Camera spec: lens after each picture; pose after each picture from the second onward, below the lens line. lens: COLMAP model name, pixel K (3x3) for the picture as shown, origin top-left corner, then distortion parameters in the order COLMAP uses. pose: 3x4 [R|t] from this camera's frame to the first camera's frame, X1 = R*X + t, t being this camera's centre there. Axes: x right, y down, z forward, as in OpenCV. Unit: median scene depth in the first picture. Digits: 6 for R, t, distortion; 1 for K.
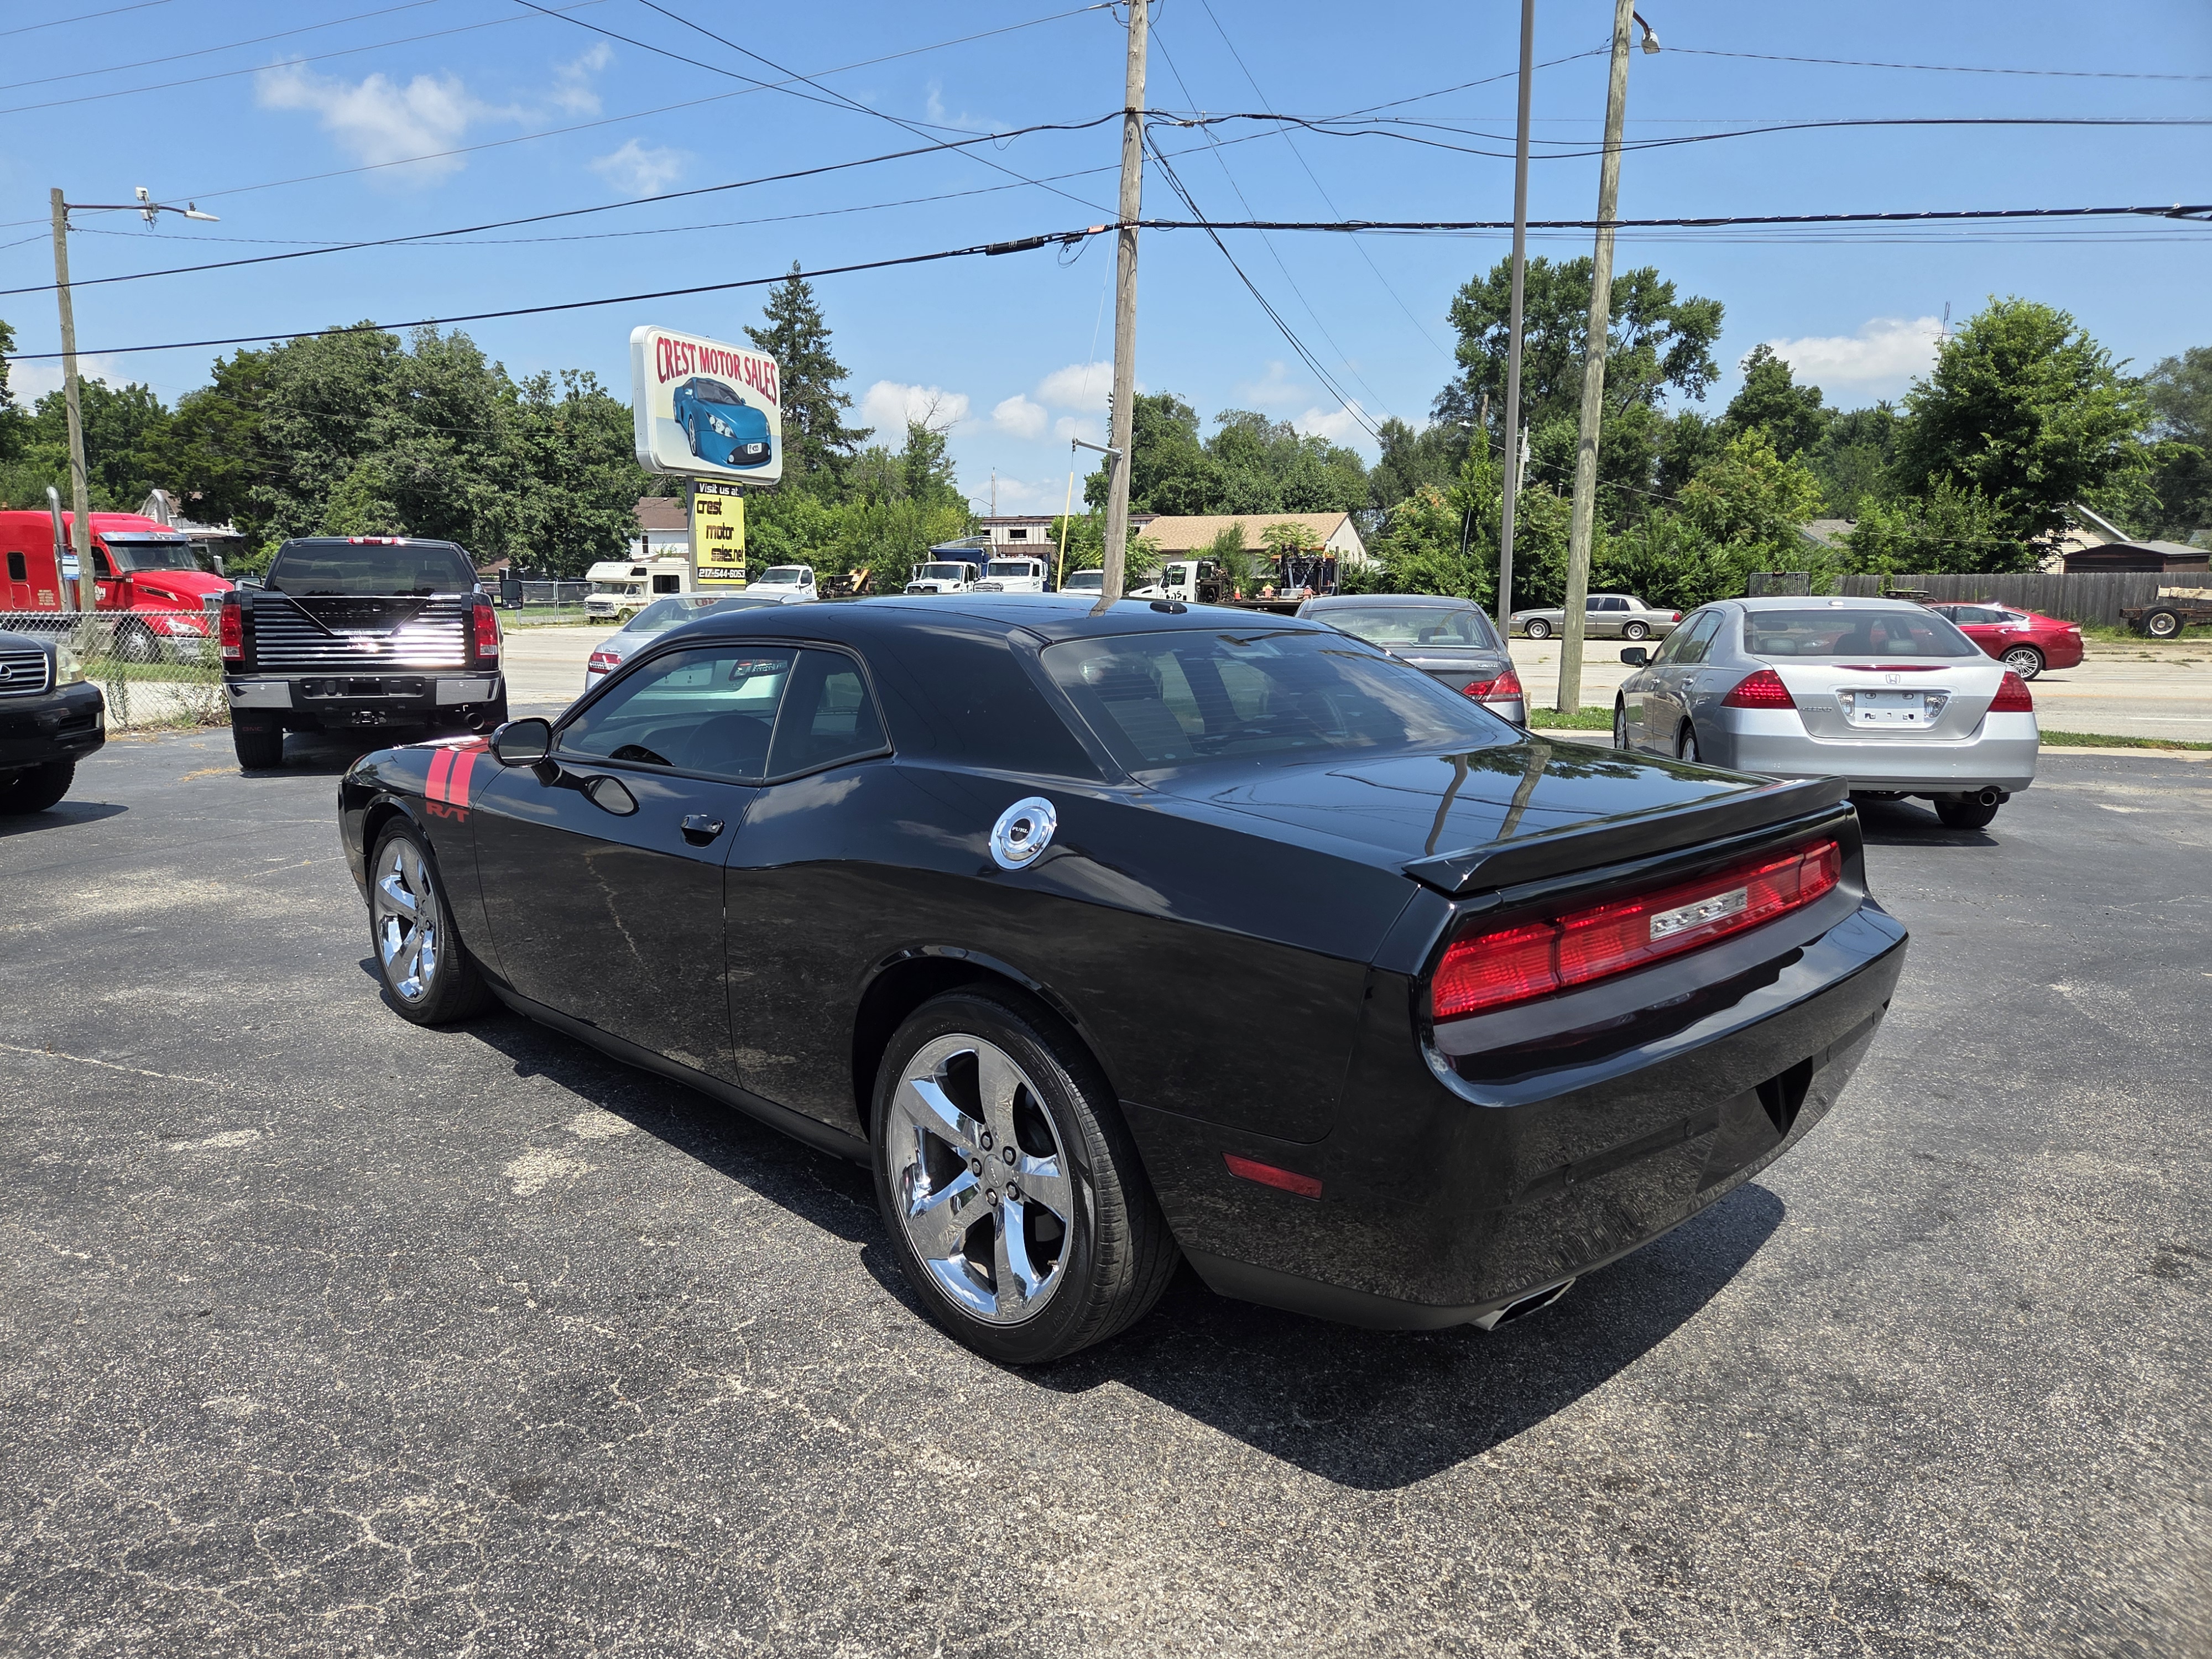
lens RADIAL K [[1498.7, 0, 1069.7], [0, 1498.7, 828.4], [0, 0, 1]] dist [0.053983, -0.044010]
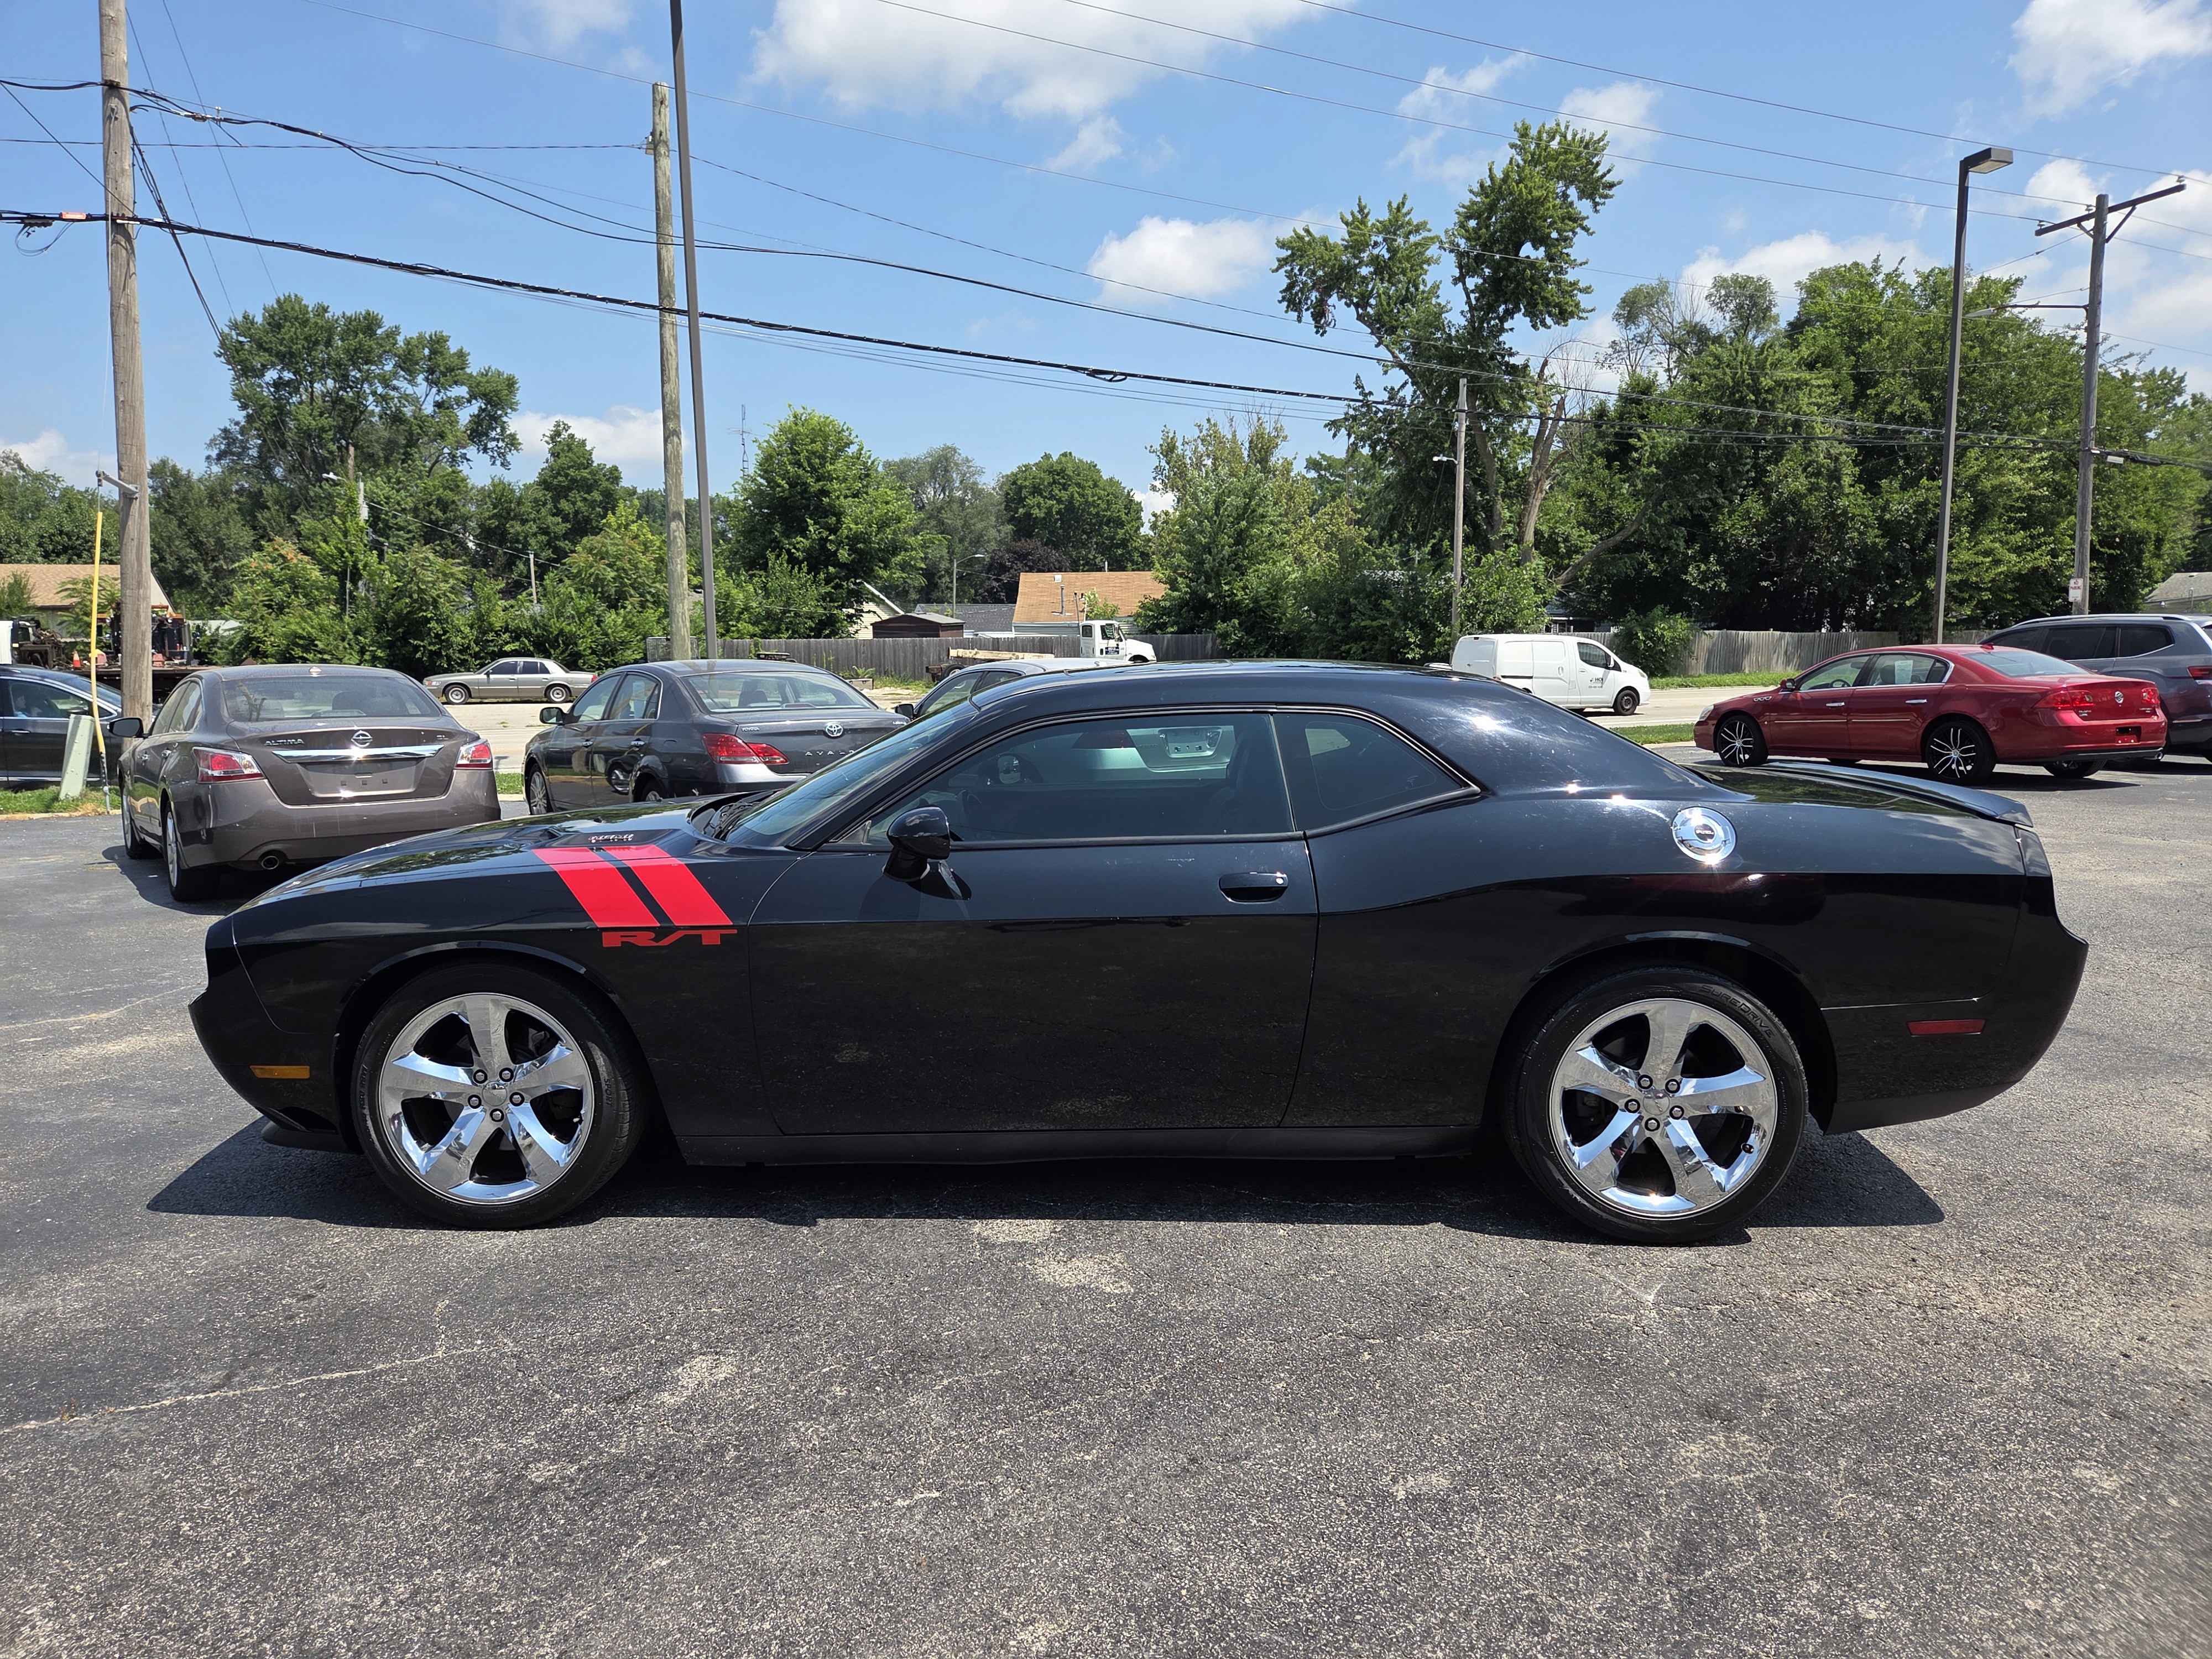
lens RADIAL K [[1496.4, 0, 1106.0], [0, 1496.4, 829.5], [0, 0, 1]] dist [0.057302, -0.049505]
pose [[0.706270, -0.093770, 0.701705, -0.072172], [0.121726, 0.992512, 0.010113, -0.004264], [-0.697399, 0.078273, 0.712396, 0.021918]]
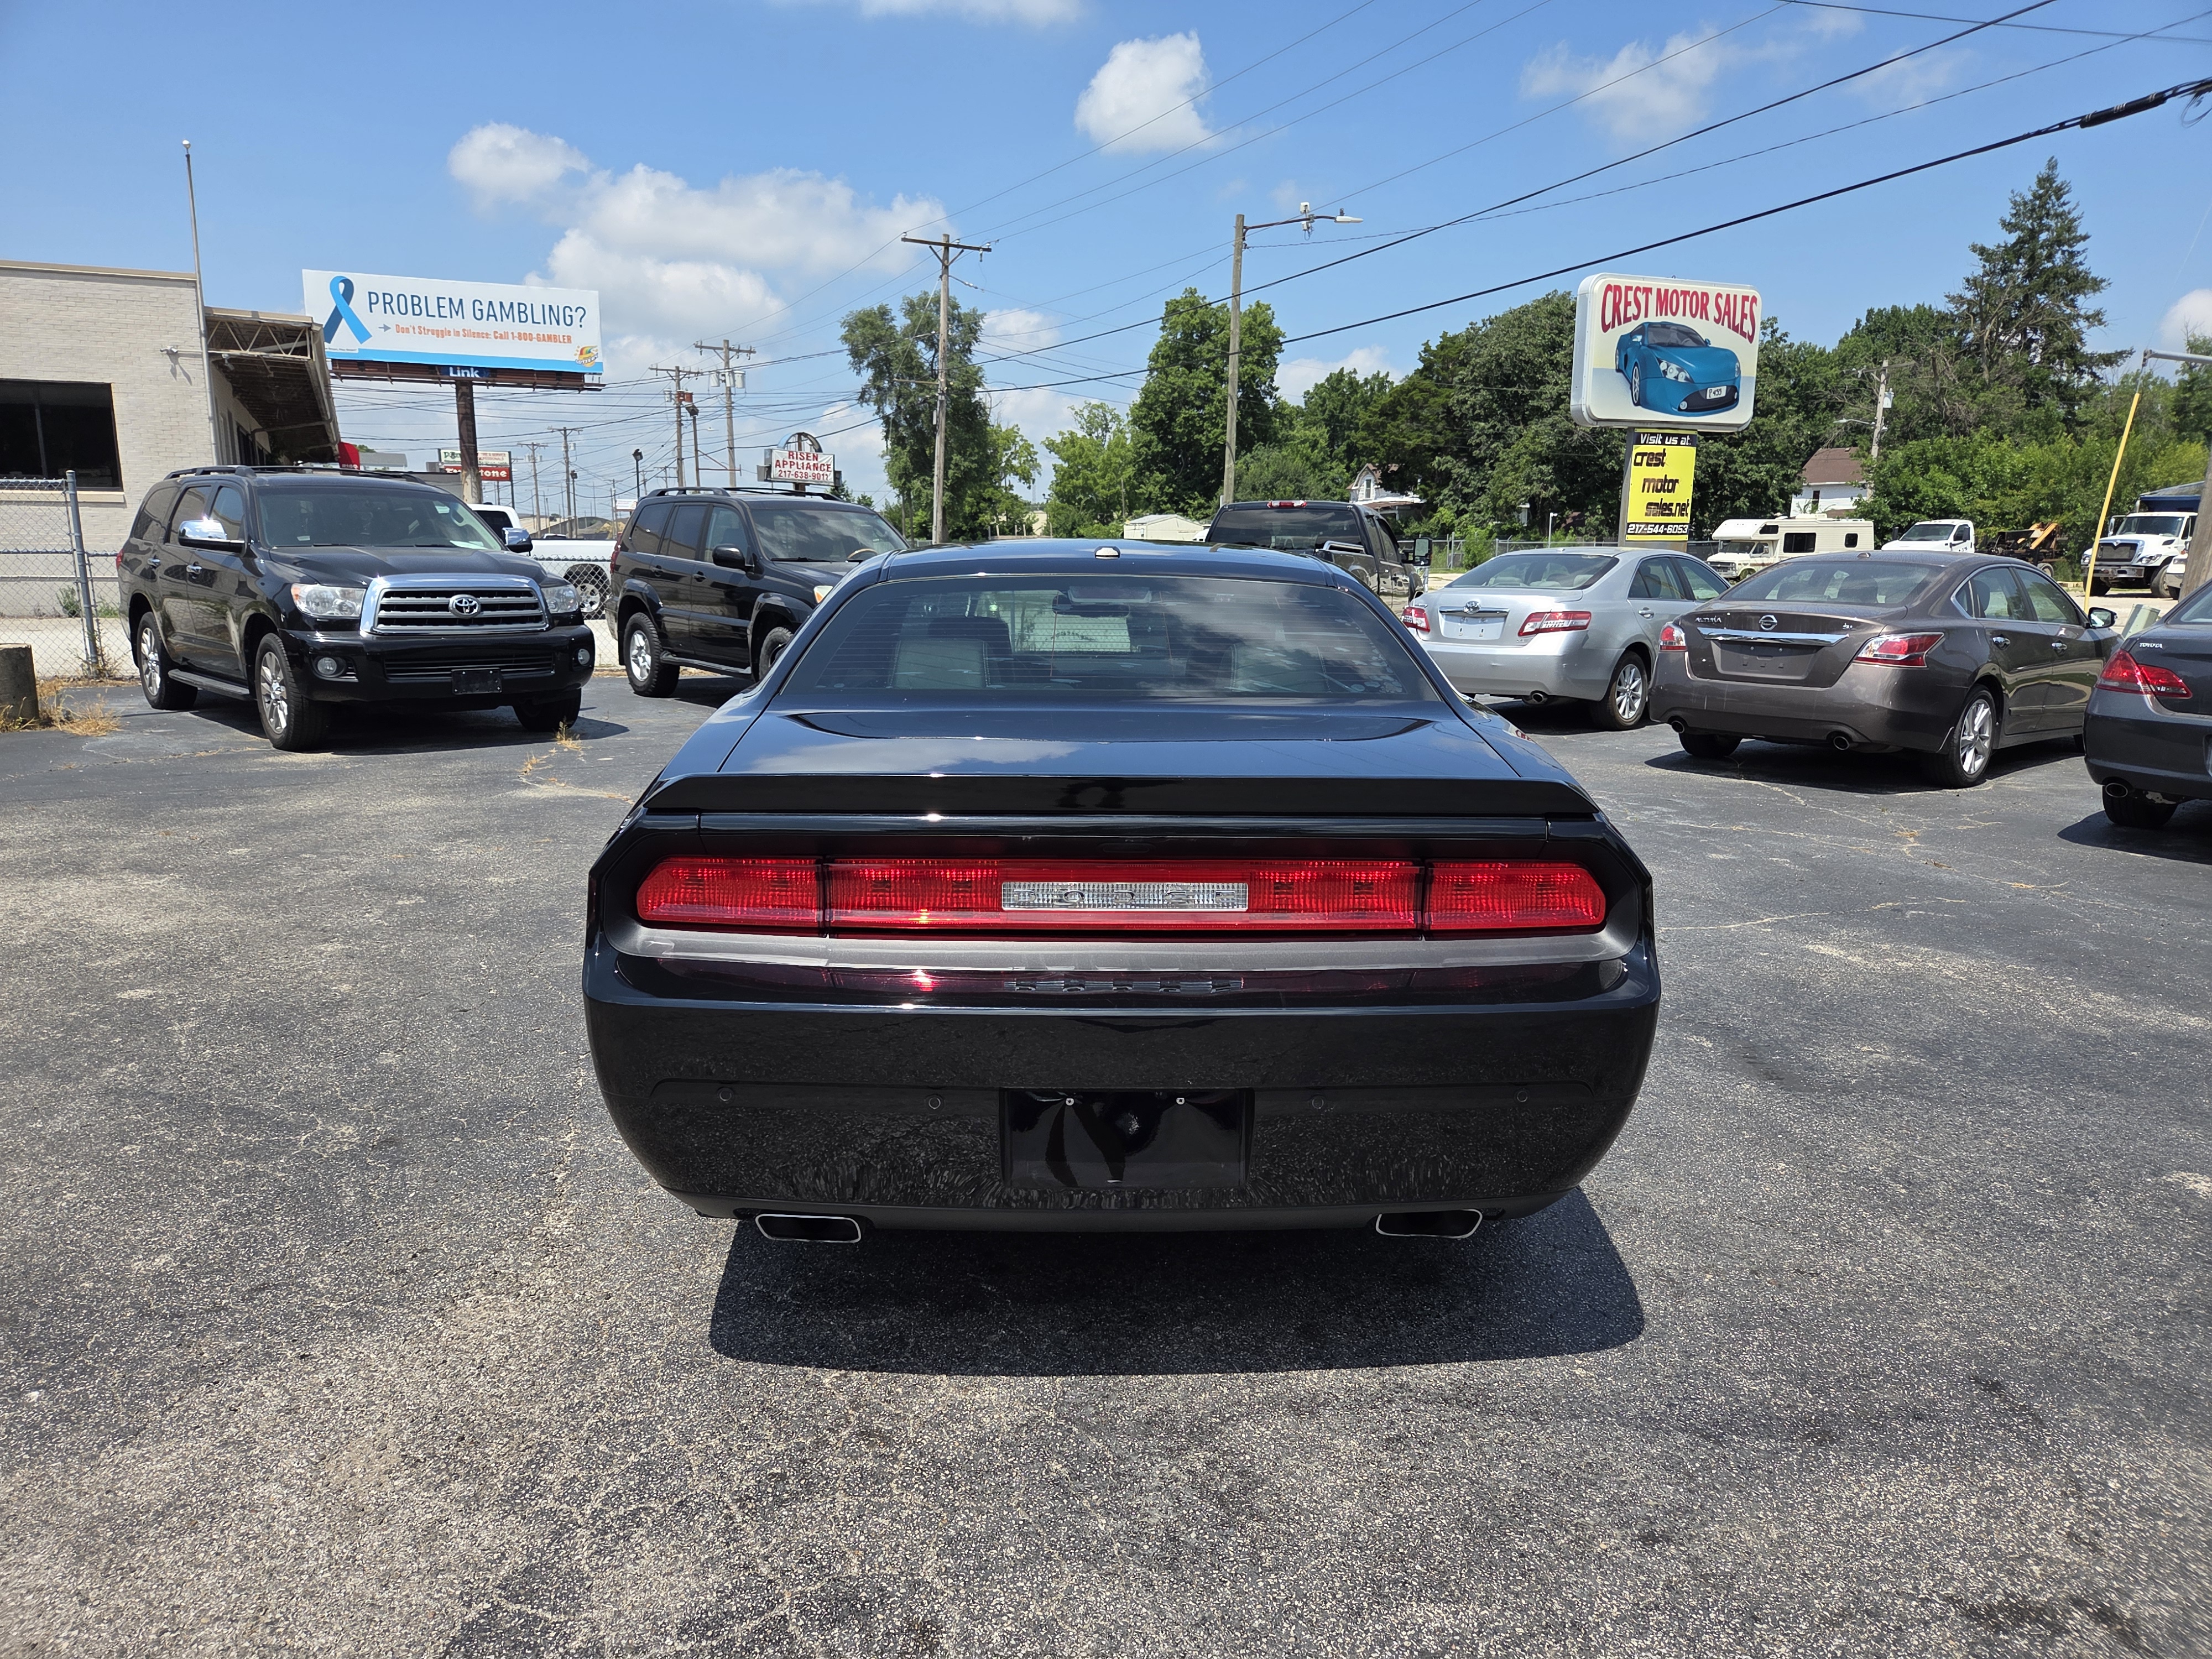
lens RADIAL K [[1498.7, 0, 1069.7], [0, 1498.7, 828.4], [0, 0, 1]] dist [0.053983, -0.044010]
pose [[0.729678, 0.128076, -0.671689, 0.052017], [-0.111334, 0.991447, 0.068101, -0.001986], [0.674667, 0.025090, 0.737696, 0.017280]]
